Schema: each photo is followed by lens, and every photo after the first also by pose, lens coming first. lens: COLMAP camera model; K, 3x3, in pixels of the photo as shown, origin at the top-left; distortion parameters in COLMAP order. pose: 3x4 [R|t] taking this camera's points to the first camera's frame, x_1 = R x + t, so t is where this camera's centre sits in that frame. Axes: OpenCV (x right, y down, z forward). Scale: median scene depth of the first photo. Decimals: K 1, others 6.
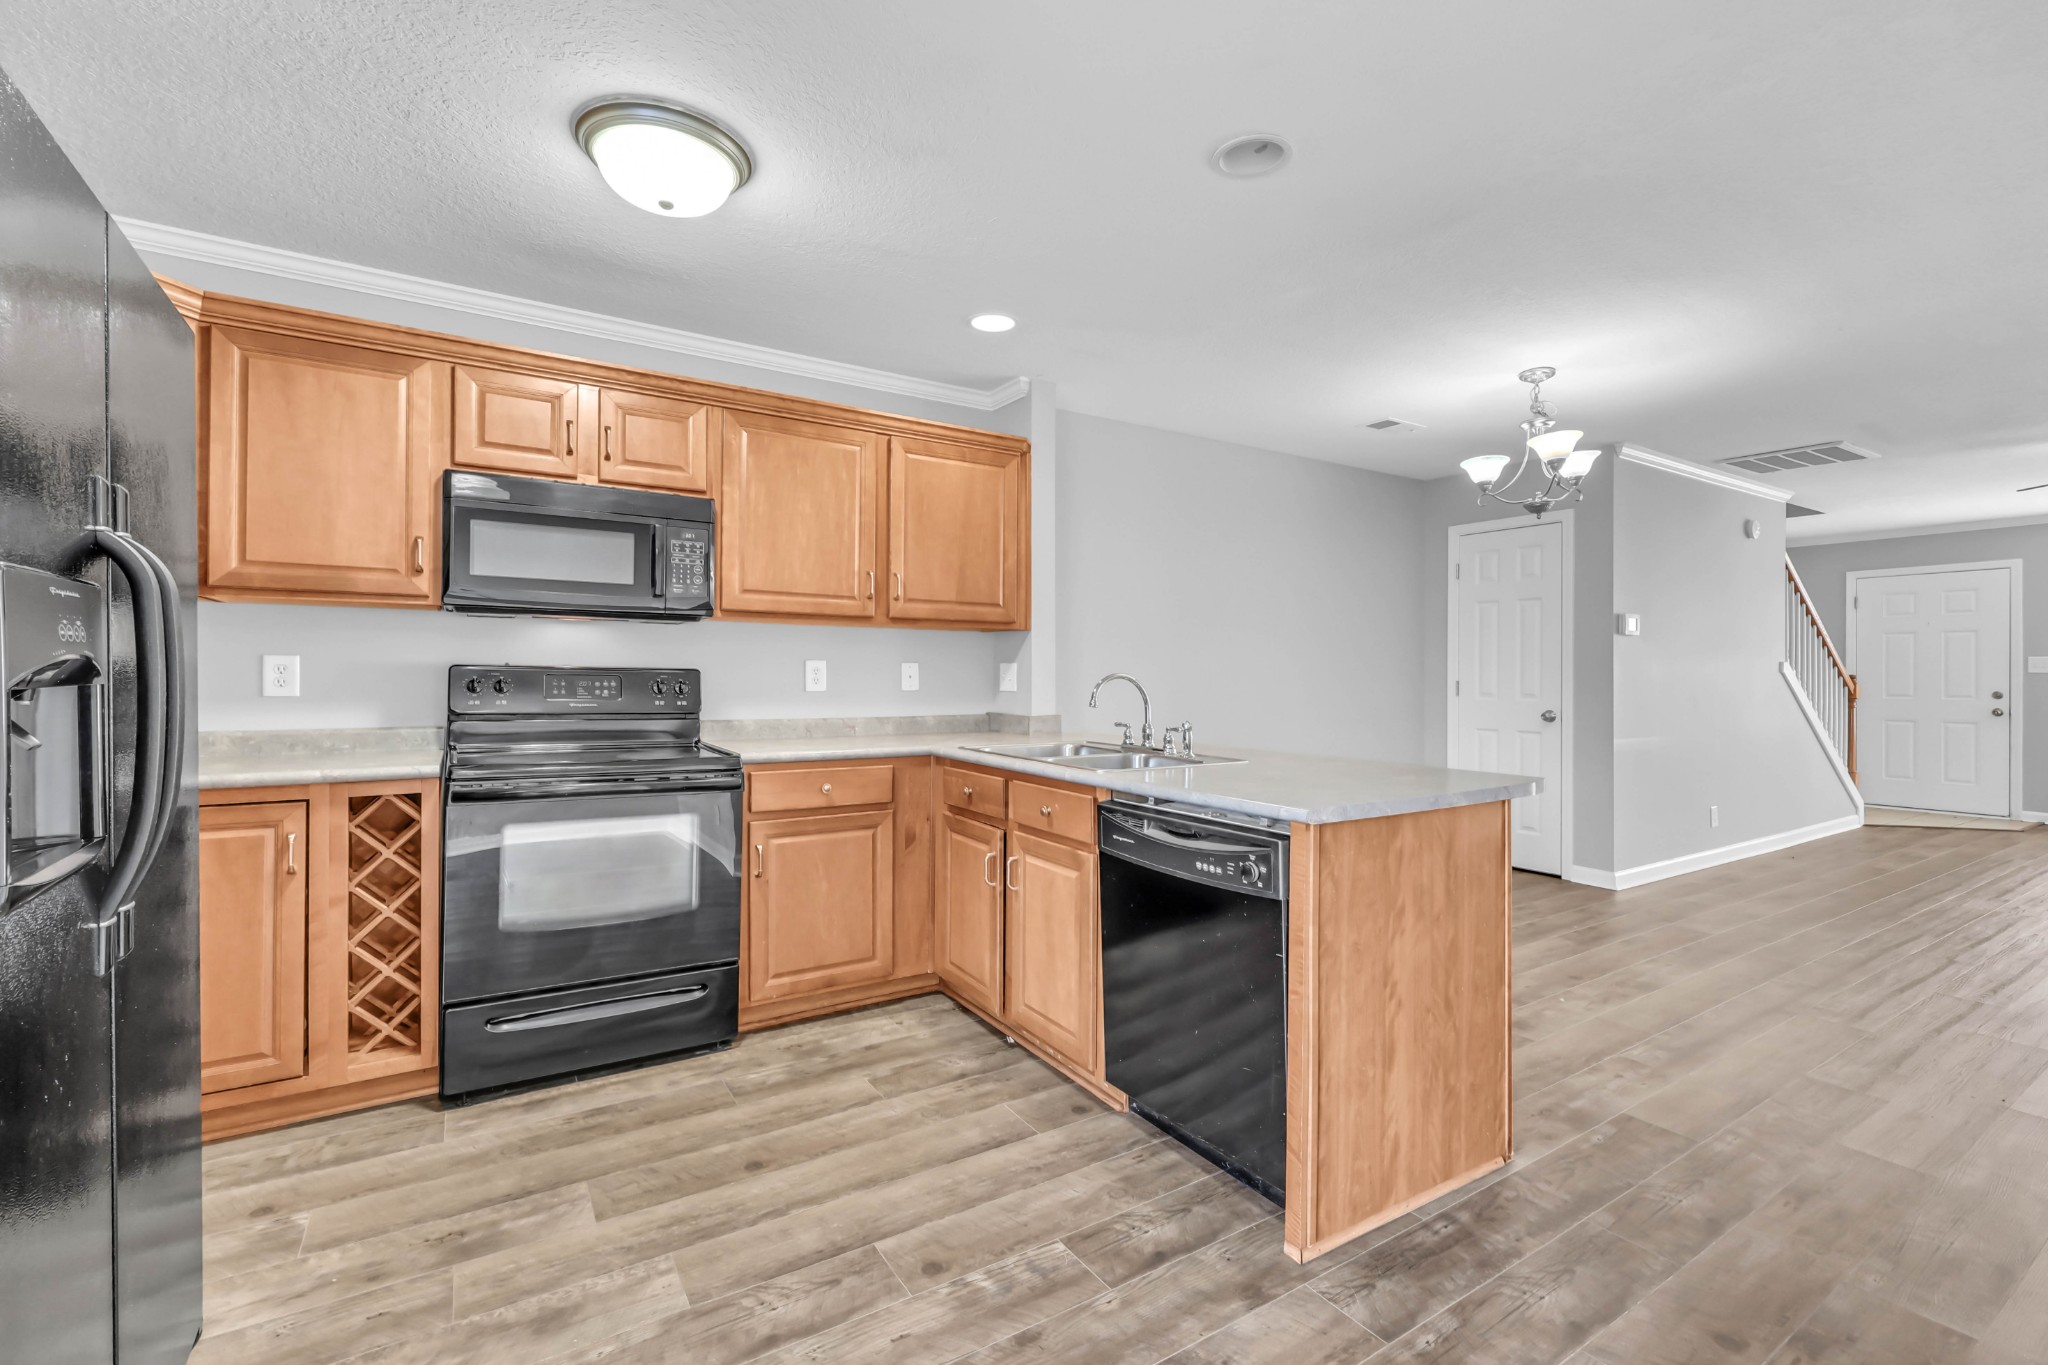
lens RADIAL K [[860.2, 0, 1024.0], [0, 860.2, 682.5], [0, 0, 1]] dist [-0.001537, 0.000650]
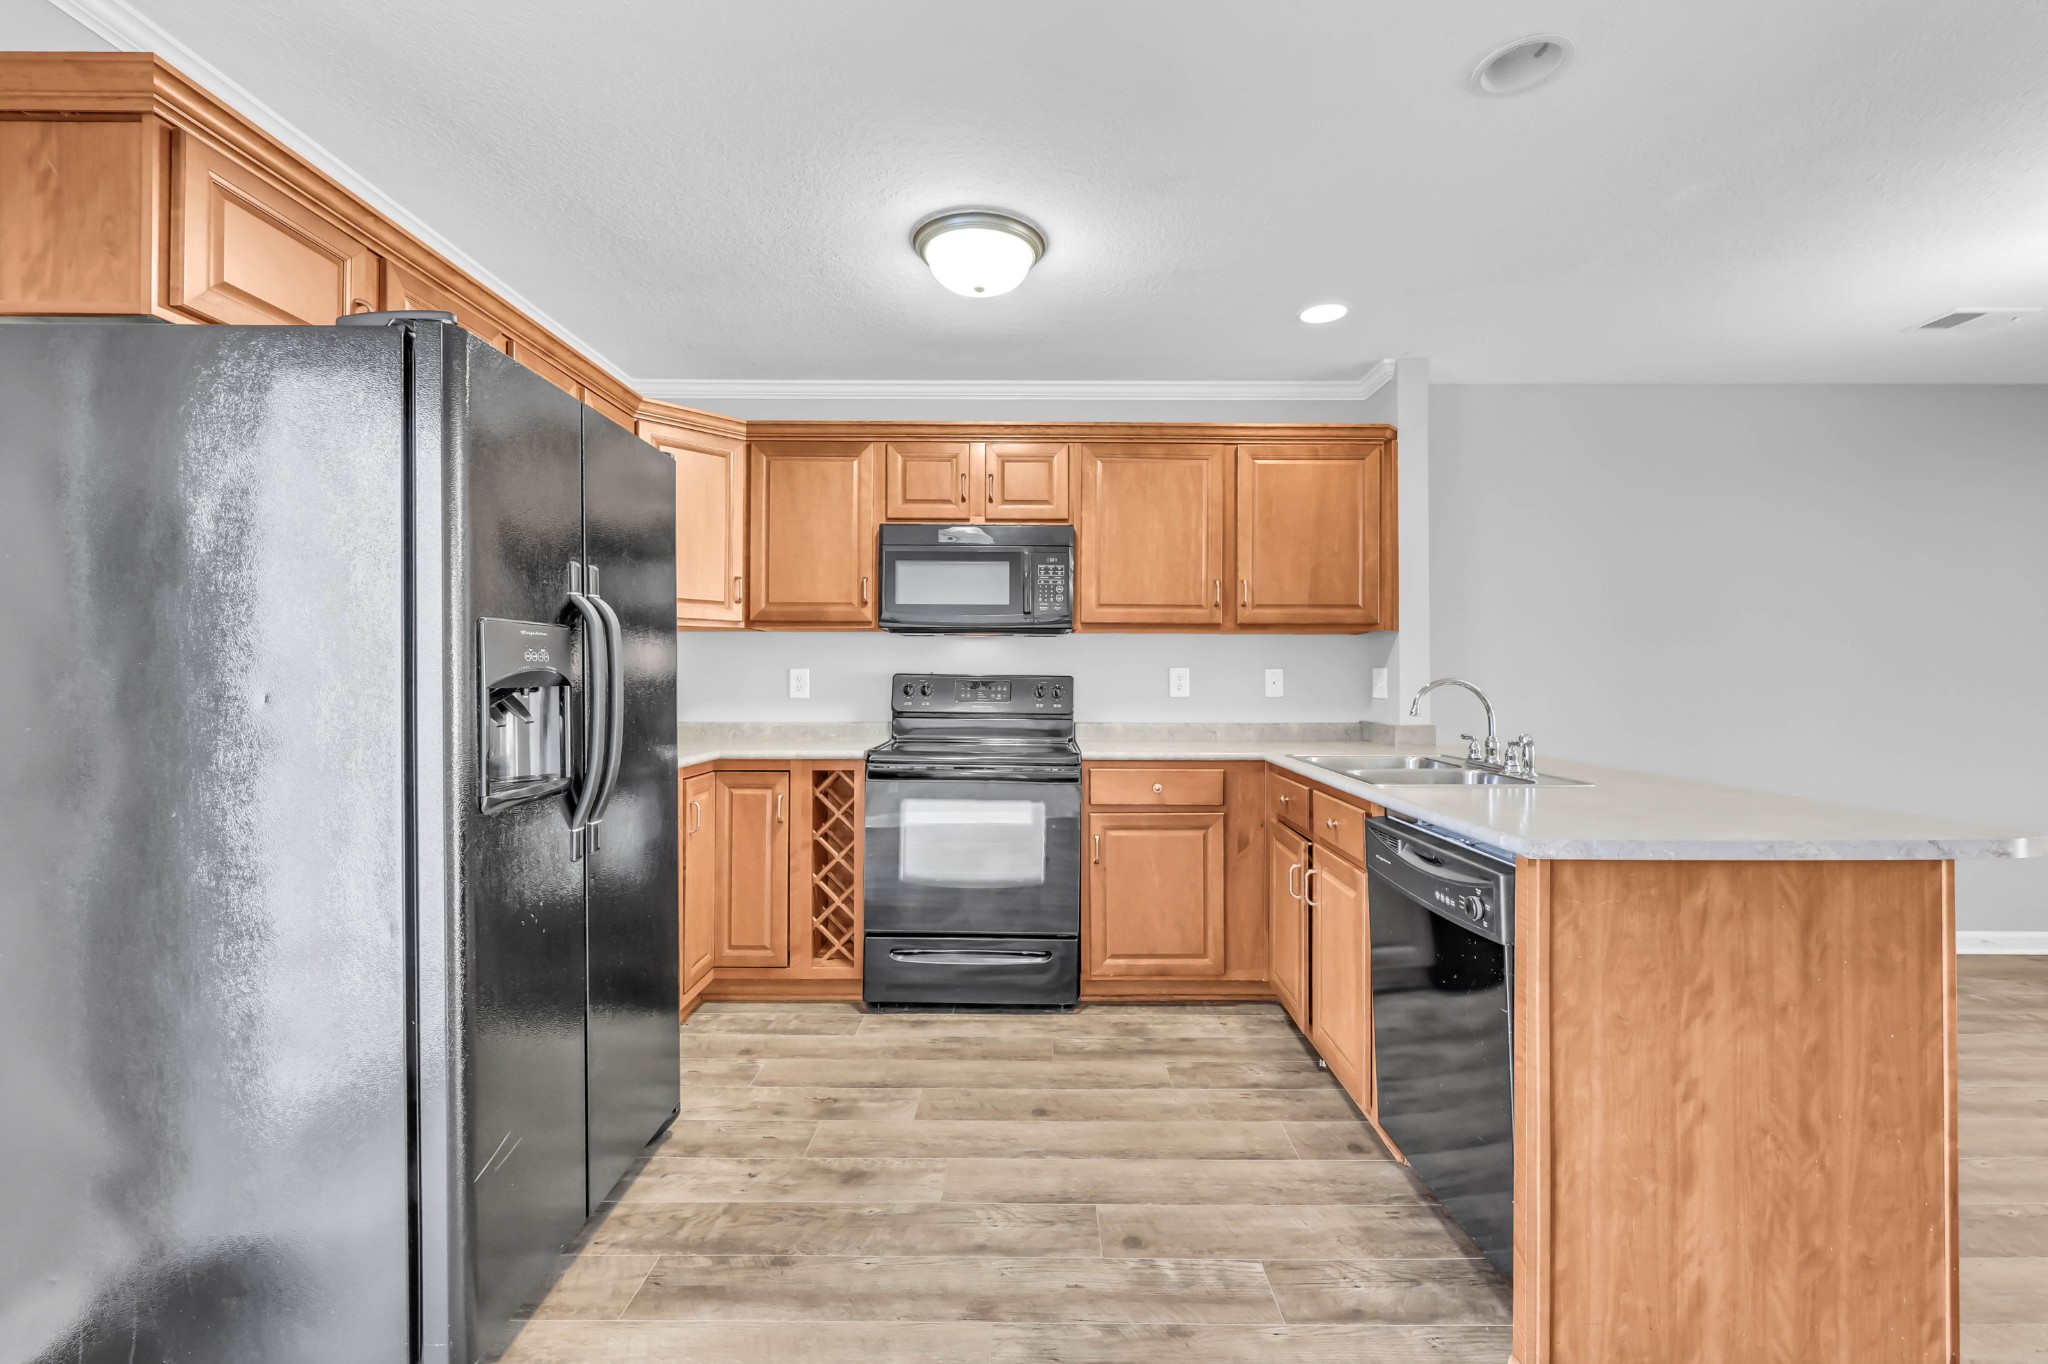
lens RADIAL K [[868.6, 0, 1062.4], [0, 868.6, 683.3], [0, 0, 1]] dist [-0.001152, 0.000262]
pose [[0.846418, -0.001500, -0.532518, 0.289304], [-0.002109, 0.999979, -0.006169, 0.001165], [0.532516, 0.006345, 0.846396, 0.034705]]
